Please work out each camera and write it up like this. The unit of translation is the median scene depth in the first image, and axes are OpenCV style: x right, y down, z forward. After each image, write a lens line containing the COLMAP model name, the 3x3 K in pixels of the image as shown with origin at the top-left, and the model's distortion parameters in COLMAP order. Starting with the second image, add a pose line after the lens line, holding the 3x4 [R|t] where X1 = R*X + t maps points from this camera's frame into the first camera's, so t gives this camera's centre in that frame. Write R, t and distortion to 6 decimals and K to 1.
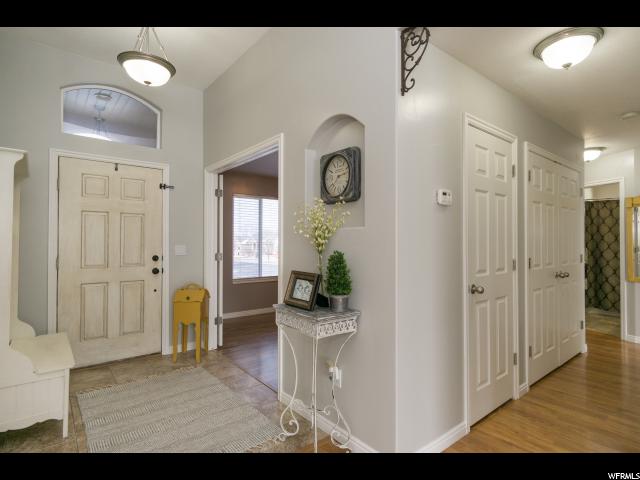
lens RADIAL K [[342.0, 0, 319.6], [0, 342.0, 240.0], [0, 0, 1]] dist [0.001673, 0.002428]
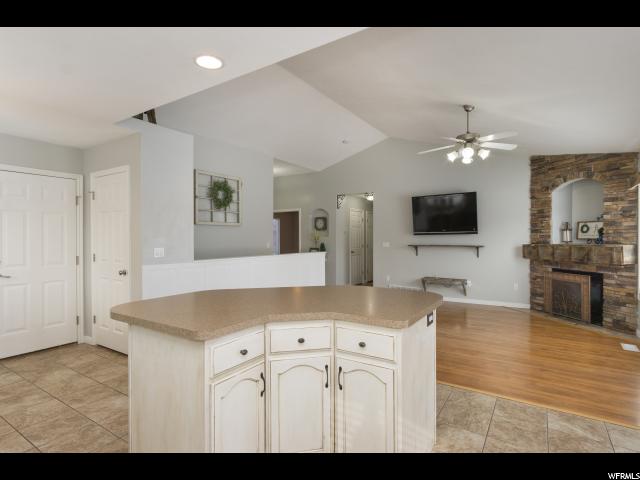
lens RADIAL K [[342.0, 0, 319.7], [0, 342.0, 239.4], [0, 0, 1]] dist [0.001673, 0.002428]
pose [[0.952955, -0.004850, 0.303072, -1.081867], [-0.000596, 0.999840, 0.017875, -0.069896], [-0.303110, -0.017215, 0.952800, -2.593925]]
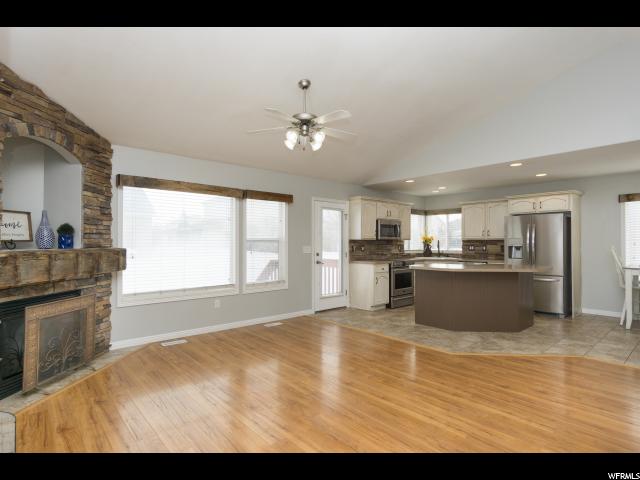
lens RADIAL K [[342.0, 0, 317.6], [0, 342.0, 240.4], [0, 0, 1]] dist [0.001673, 0.002428]
pose [[-0.999095, -0.003534, -0.042388, 2.816251], [-0.002766, 0.999831, -0.018168, 0.100012], [0.042445, -0.018034, -0.998936, 6.343495]]
